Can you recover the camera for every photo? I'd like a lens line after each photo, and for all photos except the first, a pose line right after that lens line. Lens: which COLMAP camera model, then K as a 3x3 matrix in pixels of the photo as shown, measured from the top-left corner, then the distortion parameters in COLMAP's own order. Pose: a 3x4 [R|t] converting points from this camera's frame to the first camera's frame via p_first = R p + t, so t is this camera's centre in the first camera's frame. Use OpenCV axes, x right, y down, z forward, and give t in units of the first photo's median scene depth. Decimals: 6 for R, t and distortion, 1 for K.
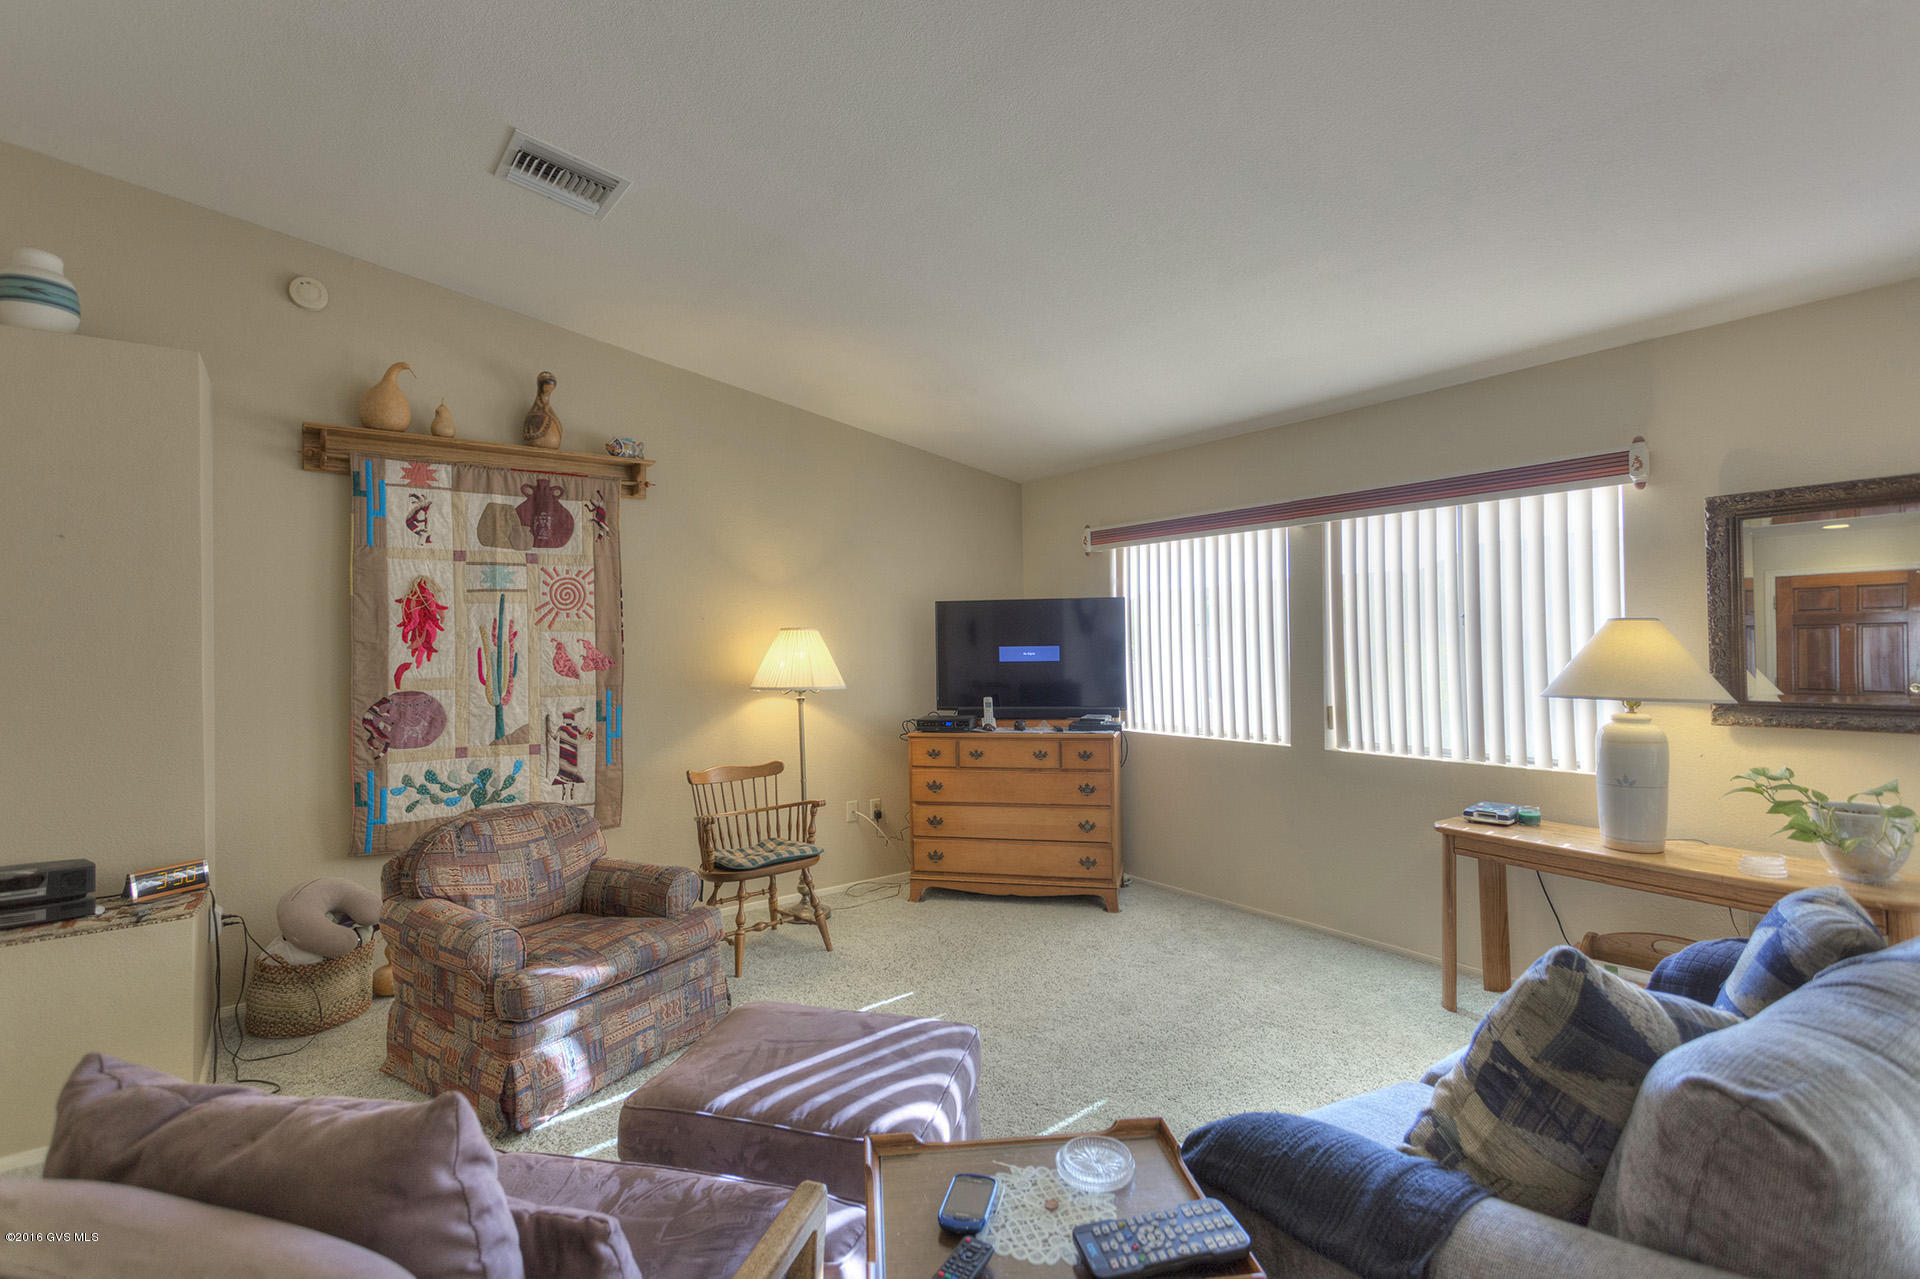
lens RADIAL K [[899.6, 0, 957.0], [0, 899.6, 633.7], [0, 0, 1]] dist [0.000784, 0.003744]
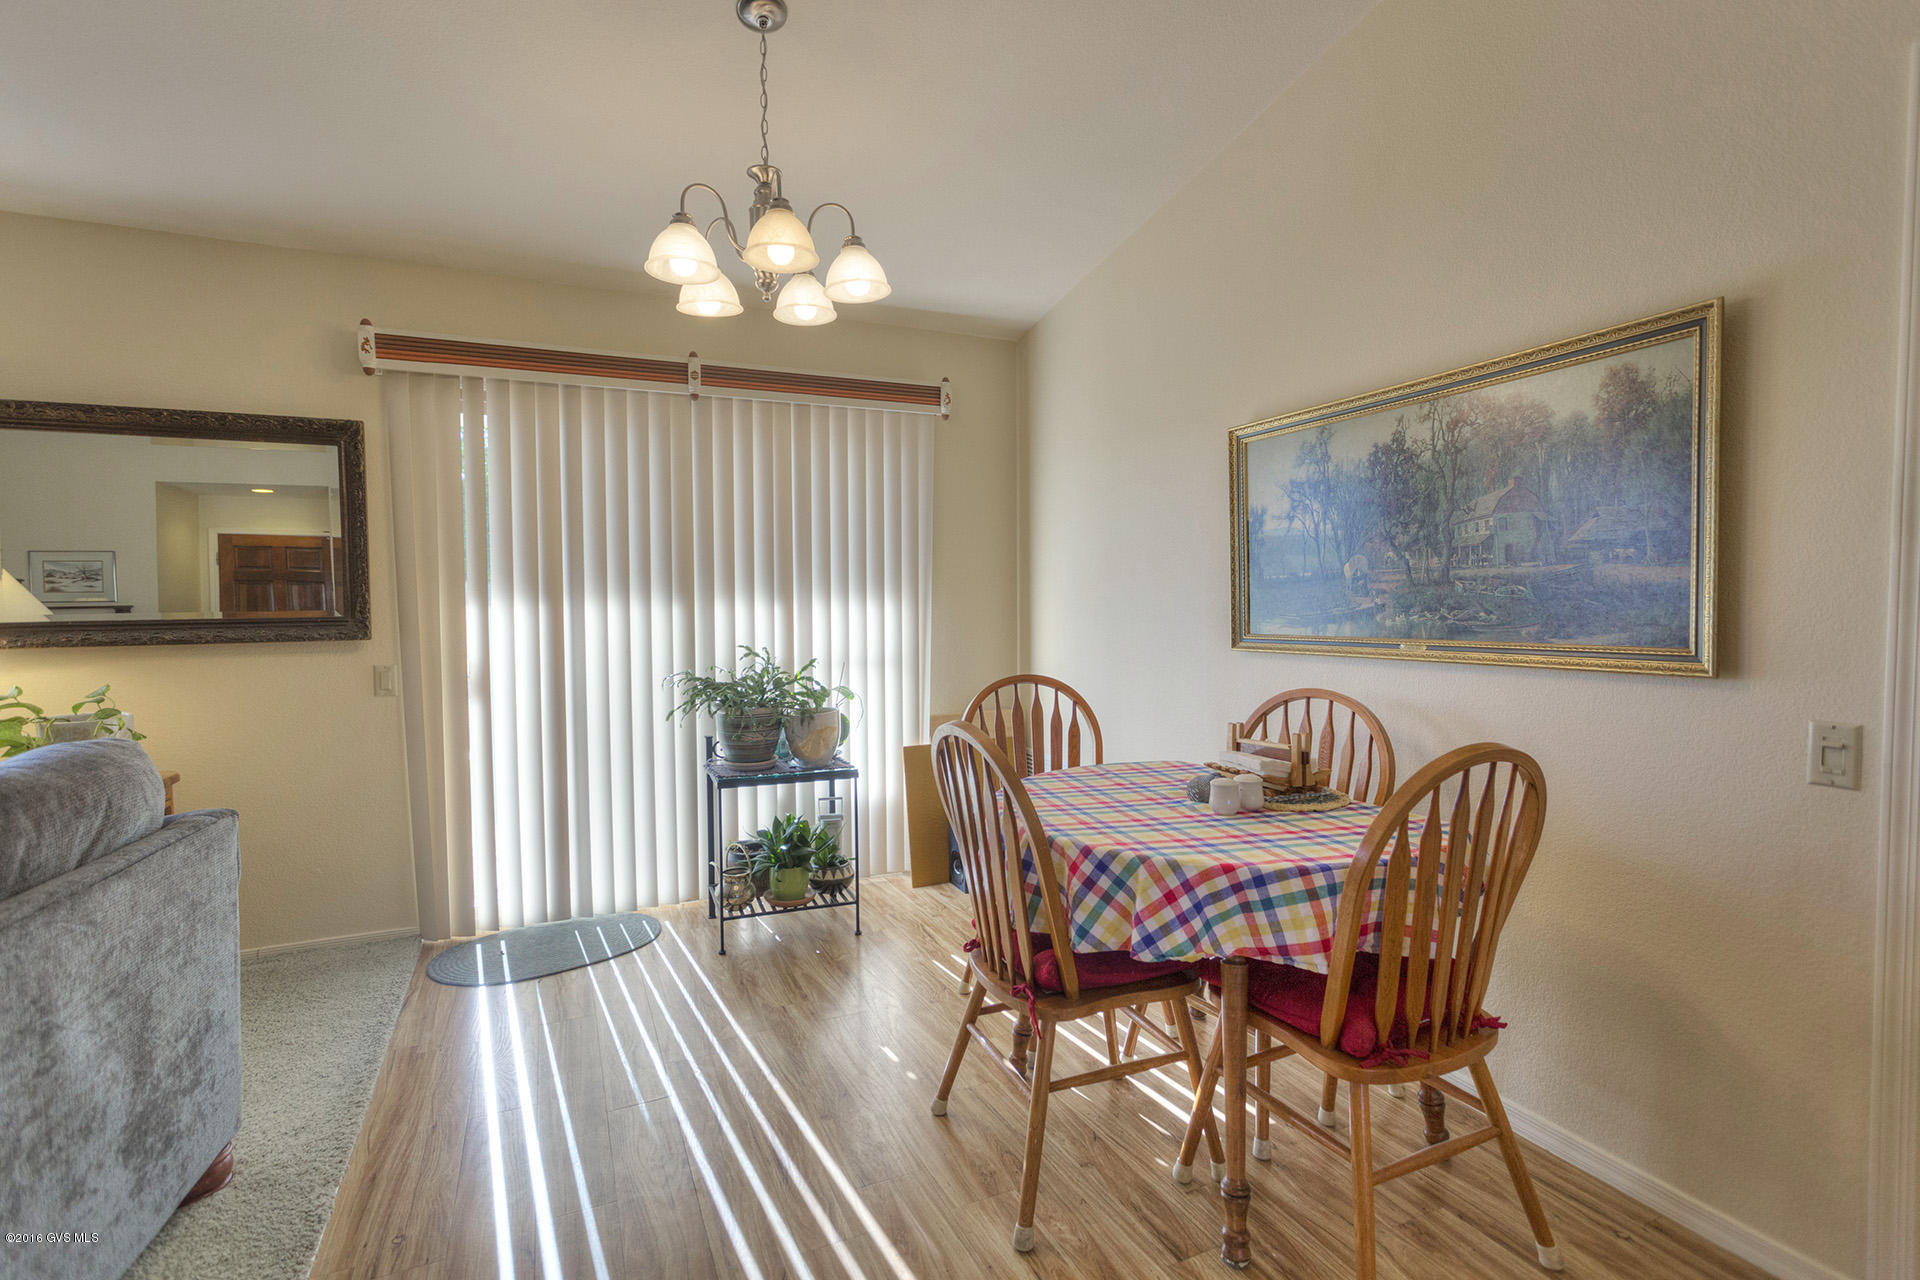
lens RADIAL K [[899.6, 0, 955.8], [0, 899.6, 634.0], [0, 0, 1]] dist [0.000784, 0.003744]
pose [[0.207701, -0.026138, 0.977843, 0.119597], [-0.006191, 0.999588, 0.028034, 0.039172], [-0.978173, -0.011877, 0.207454, -0.125439]]
